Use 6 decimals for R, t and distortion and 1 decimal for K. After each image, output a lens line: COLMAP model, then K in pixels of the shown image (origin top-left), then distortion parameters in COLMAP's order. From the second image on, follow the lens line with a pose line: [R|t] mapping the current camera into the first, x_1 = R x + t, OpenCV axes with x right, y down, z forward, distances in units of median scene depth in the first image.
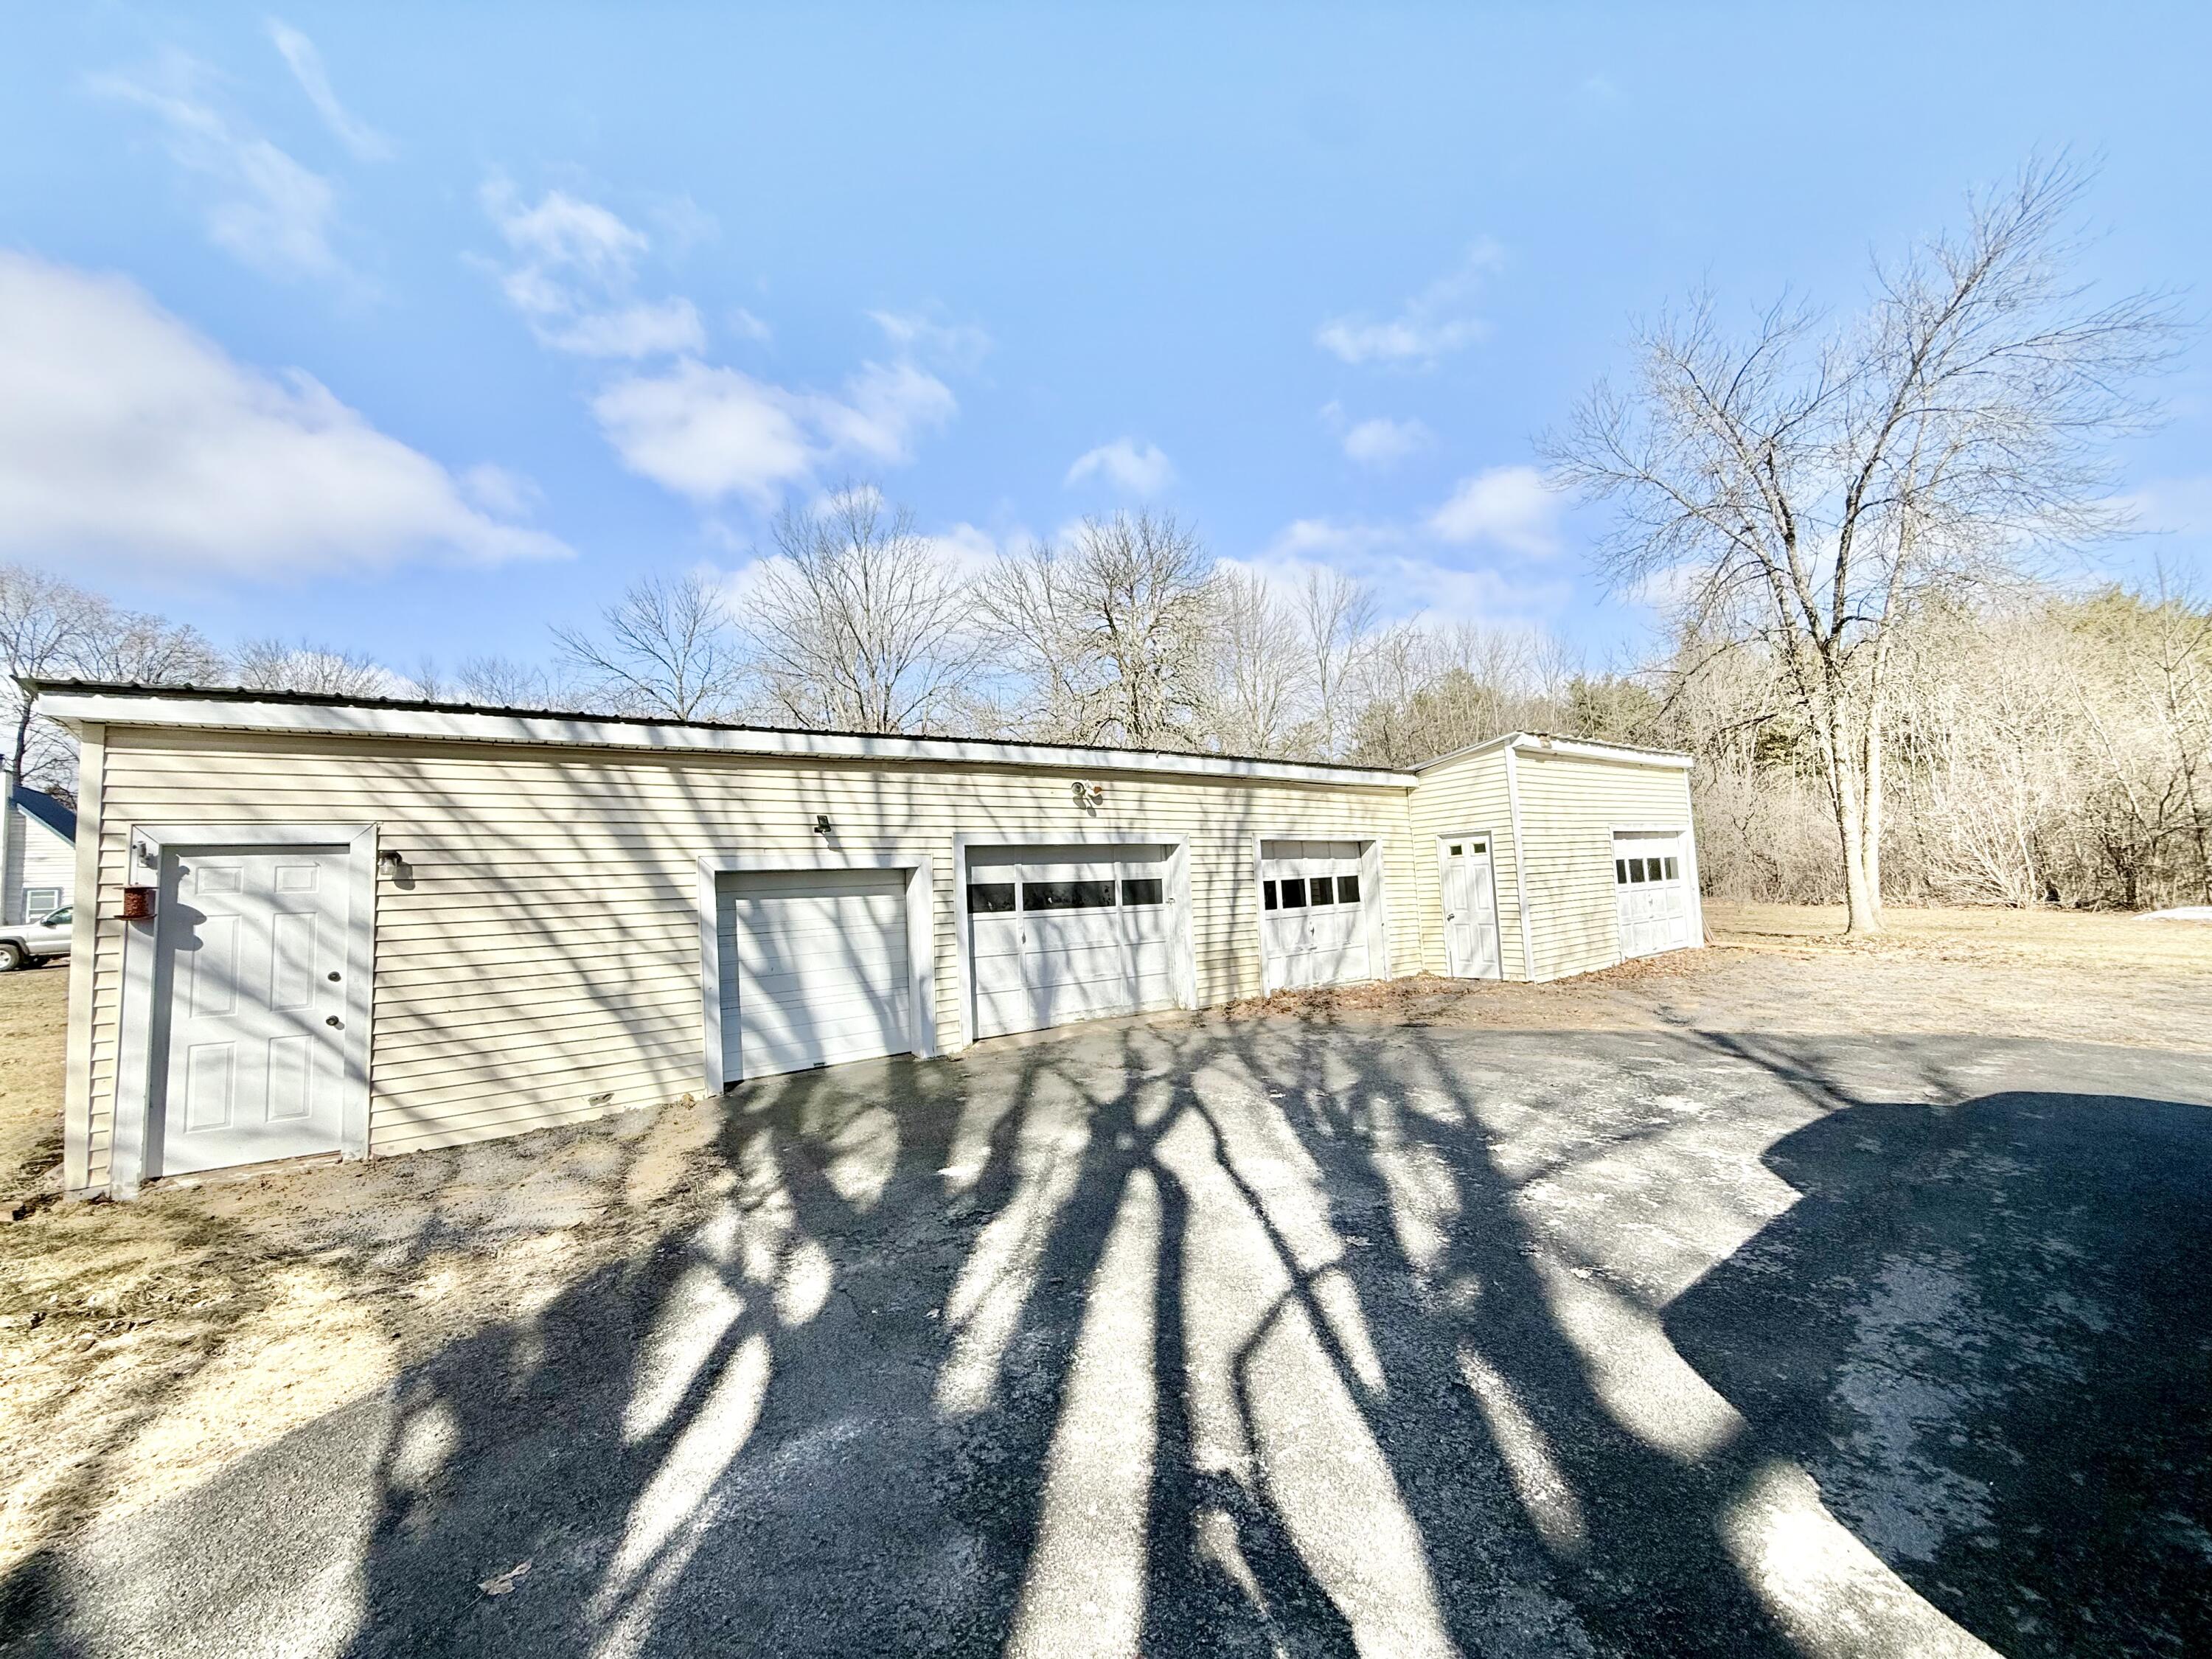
lens RADIAL K [[878.6, 0, 1111.8], [0, 878.6, 830.9], [0, 0, 1]] dist [0.000948, -0.000223]
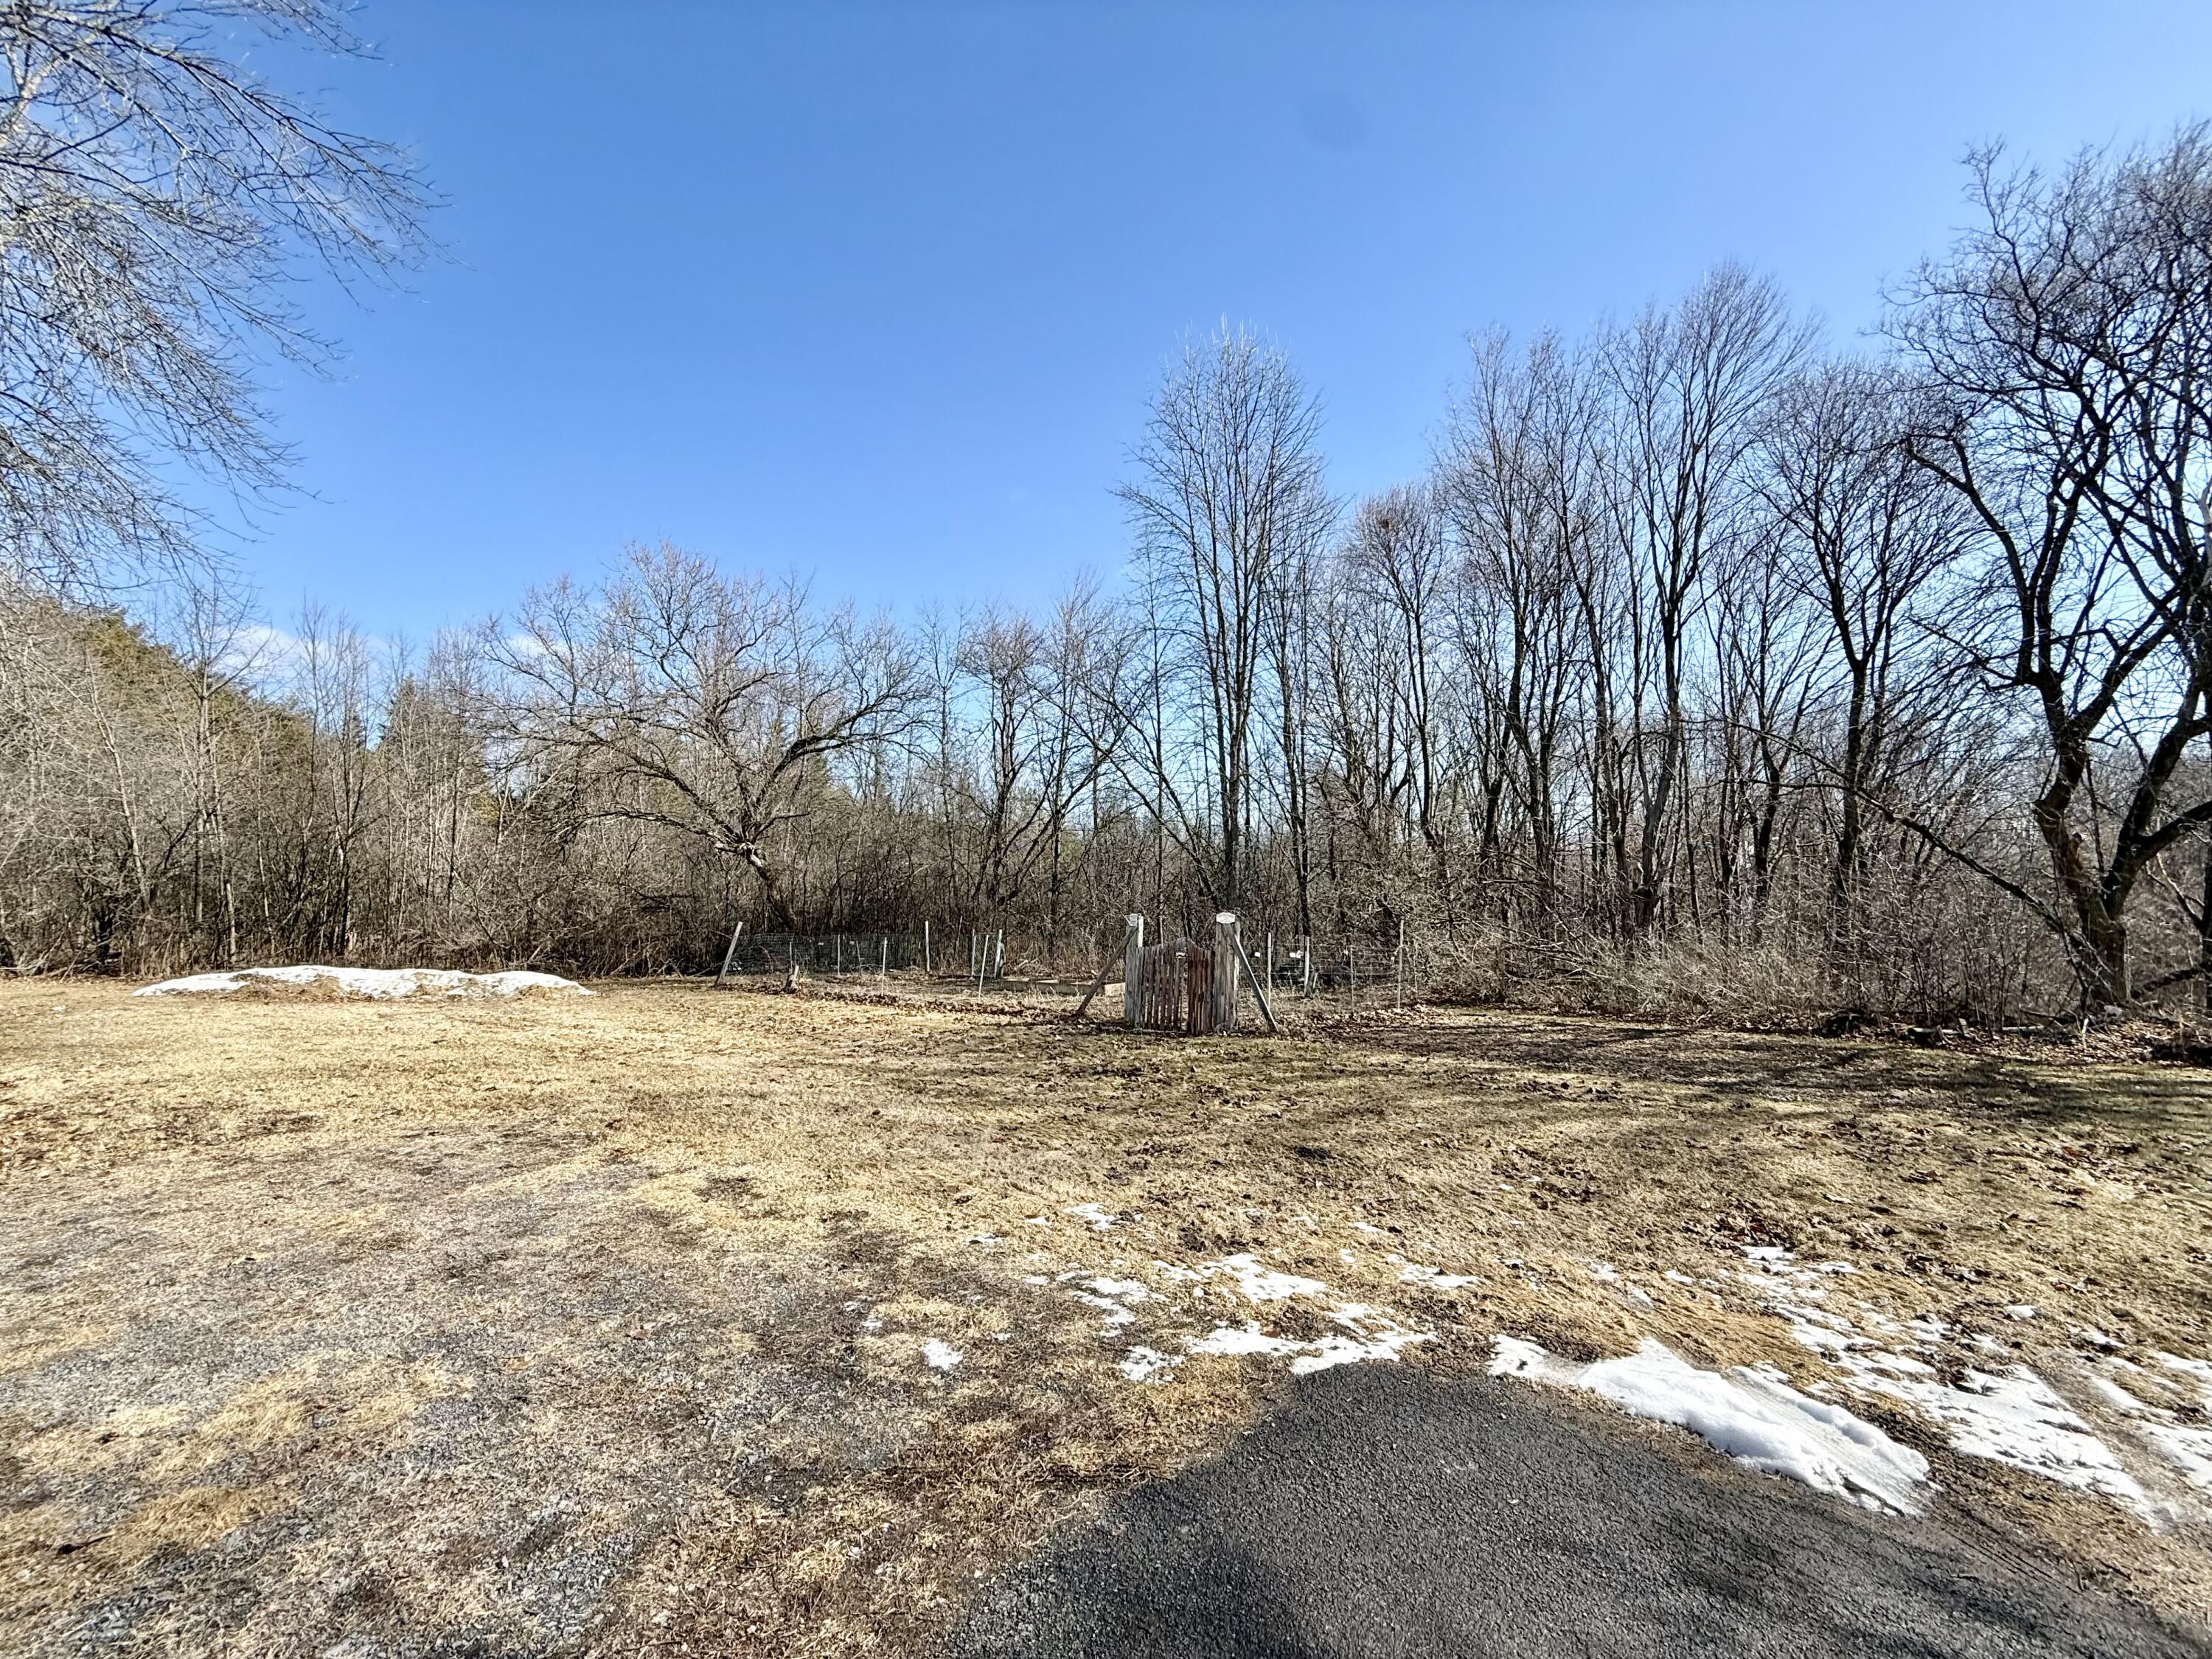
lens RADIAL K [[878.6, 0, 1101.8], [0, 878.6, 829.5], [0, 0, 1]] dist [0.000948, -0.000223]
pose [[-0.165593, 0.116765, 0.979257, 0.397801], [-0.064669, 0.989543, -0.128927, 0.005683], [-0.984072, -0.084677, -0.156310, 0.474759]]
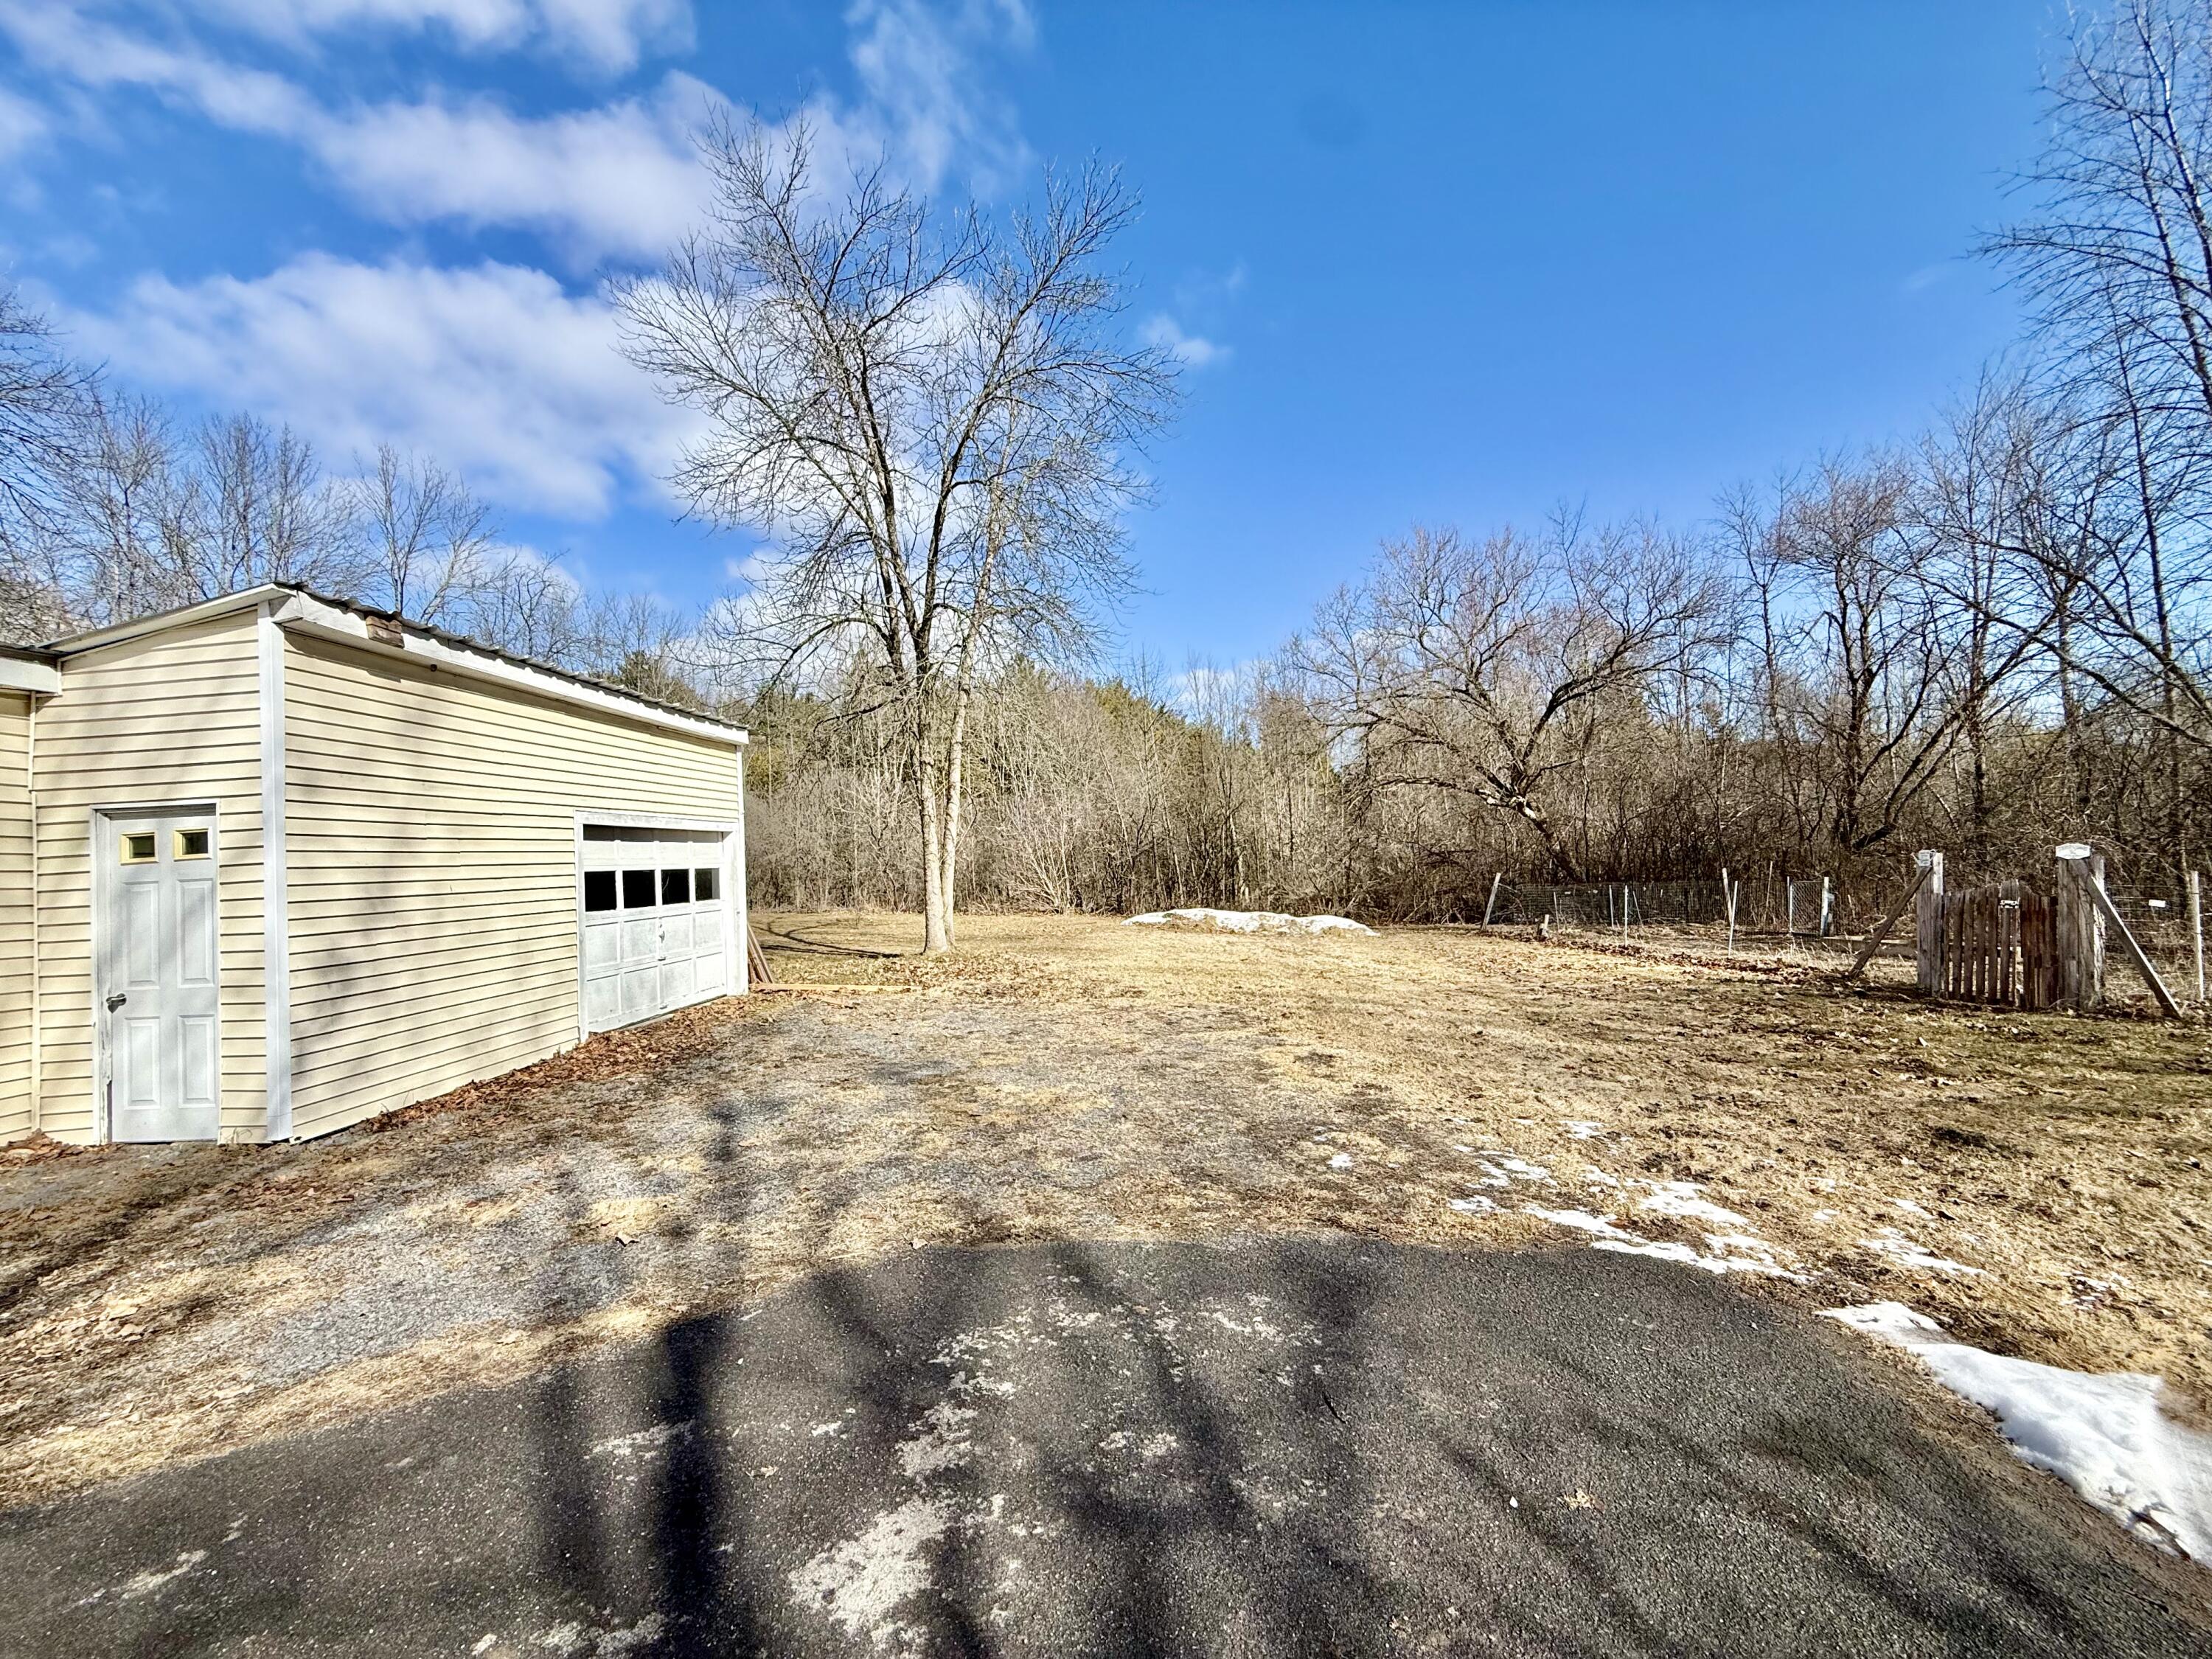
lens RADIAL K [[878.6, 0, 1098.2], [0, 878.6, 830.1], [0, 0, 1]] dist [0.000948, -0.000223]
pose [[0.668756, 0.048753, 0.741882, 0.332490], [-0.044339, 0.998687, -0.025661, 0.003630], [-0.742159, -0.015733, 0.670040, 0.309308]]
